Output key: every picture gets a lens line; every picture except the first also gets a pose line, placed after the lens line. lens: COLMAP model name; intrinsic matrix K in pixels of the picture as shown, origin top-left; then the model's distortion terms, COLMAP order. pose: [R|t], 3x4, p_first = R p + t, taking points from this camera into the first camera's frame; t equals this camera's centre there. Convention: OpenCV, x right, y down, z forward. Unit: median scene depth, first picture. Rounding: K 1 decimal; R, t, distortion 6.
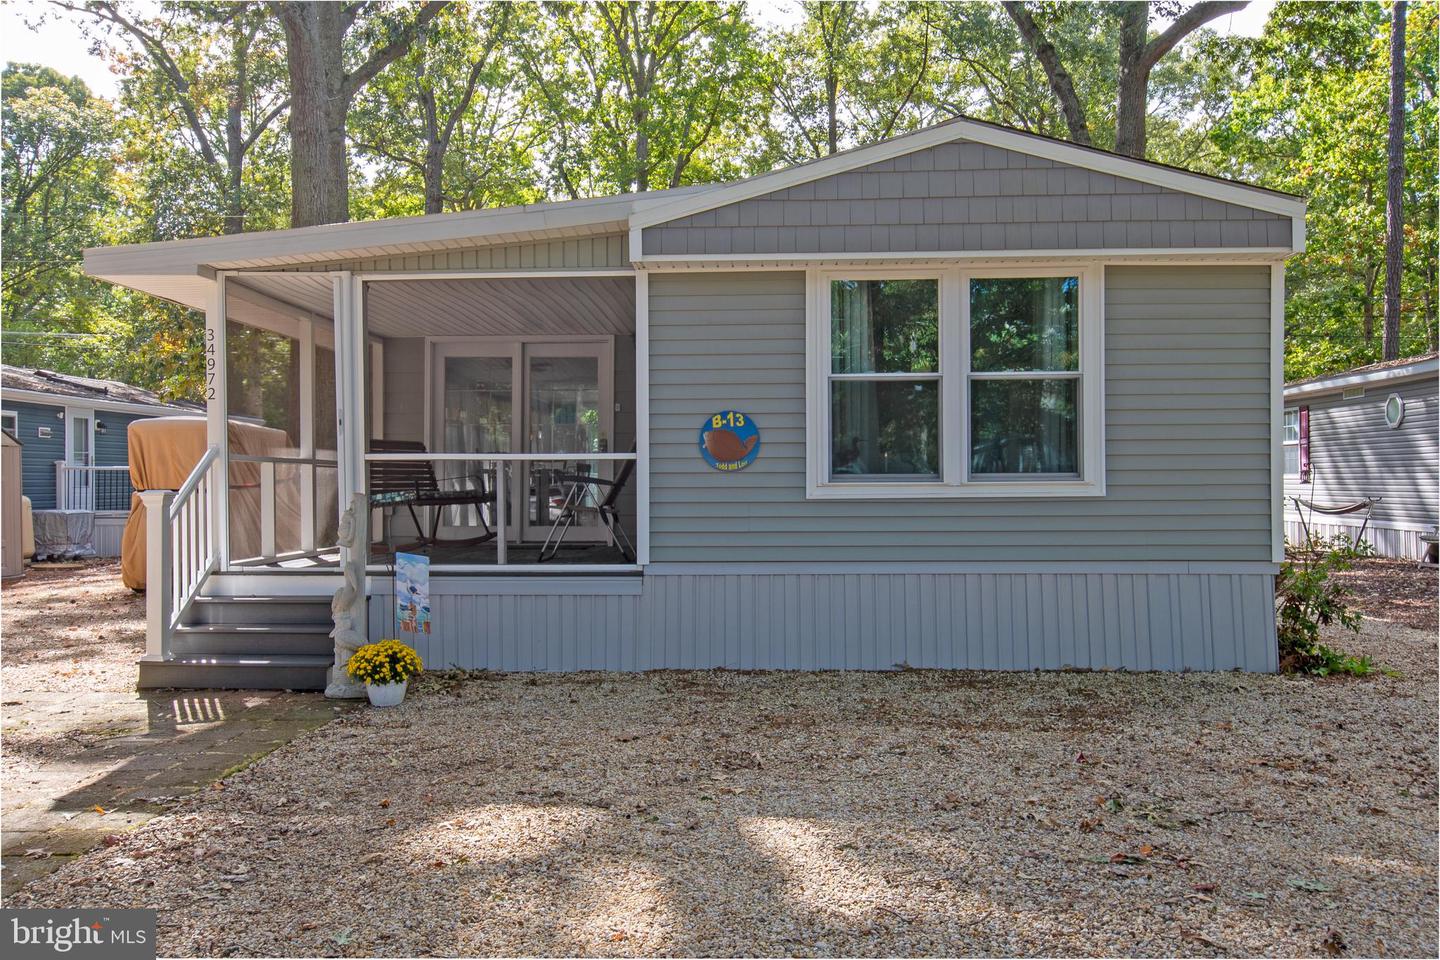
lens RADIAL K [[1237.8, 0, 720.0], [0, 1237.8, 480.0], [0, 0, 1]] dist [0.010590, 0.008523]
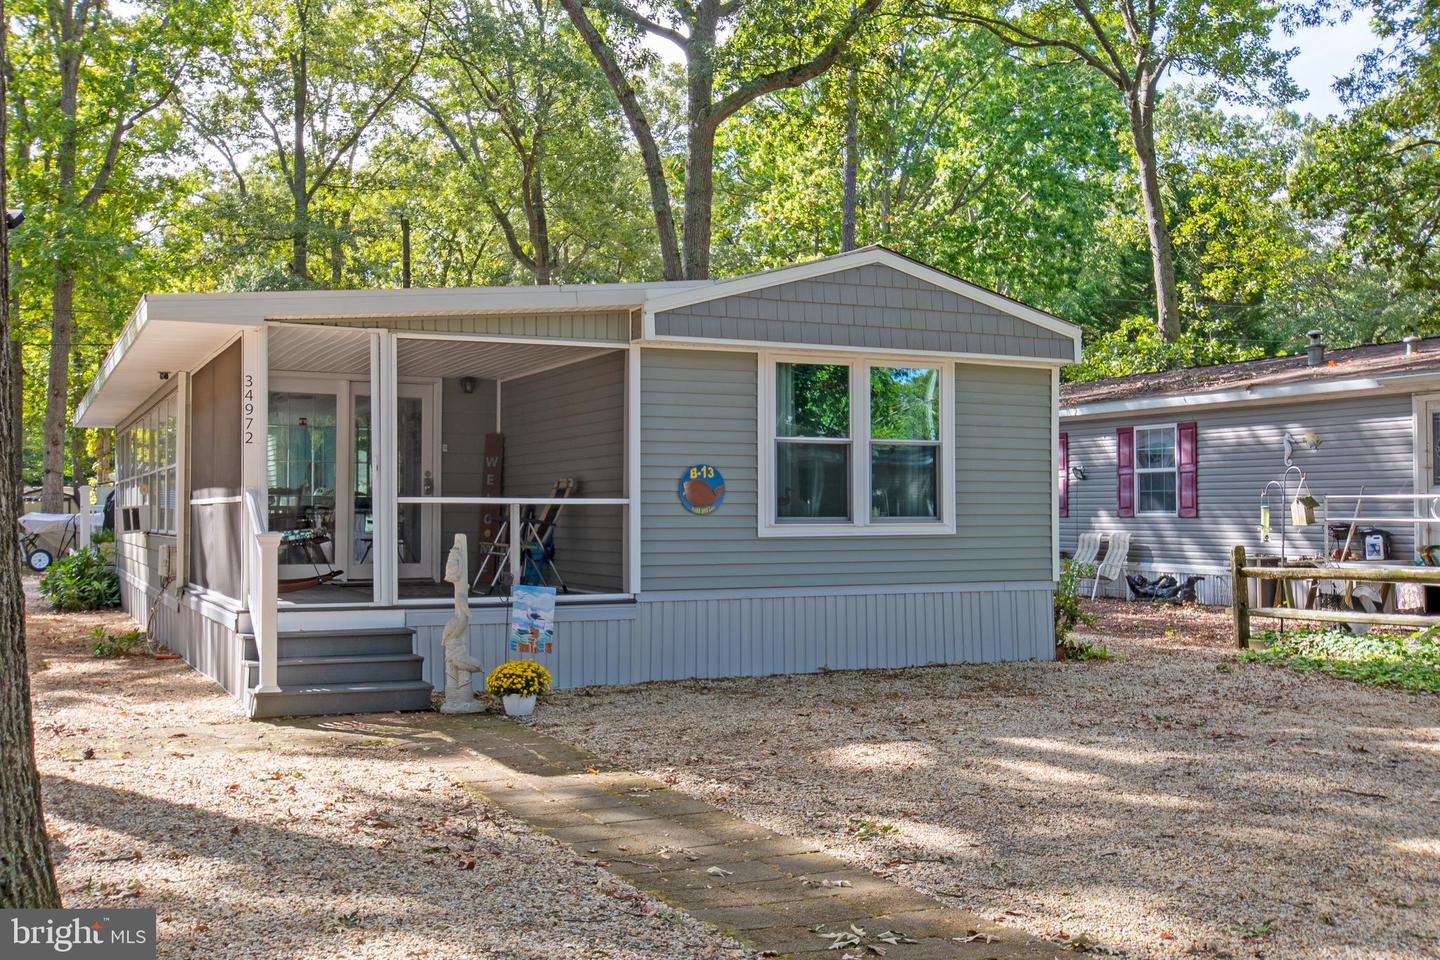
lens RADIAL K [[1467.7, 0, 720.0], [0, 1467.7, 480.0], [0, 0, 1]] dist [0.004377, 0.001279]
pose [[0.878038, 0.014660, 0.478366, -0.667289], [-0.006742, 0.999810, -0.018265, -0.014697], [-0.478543, 0.012812, 0.877970, -0.272827]]
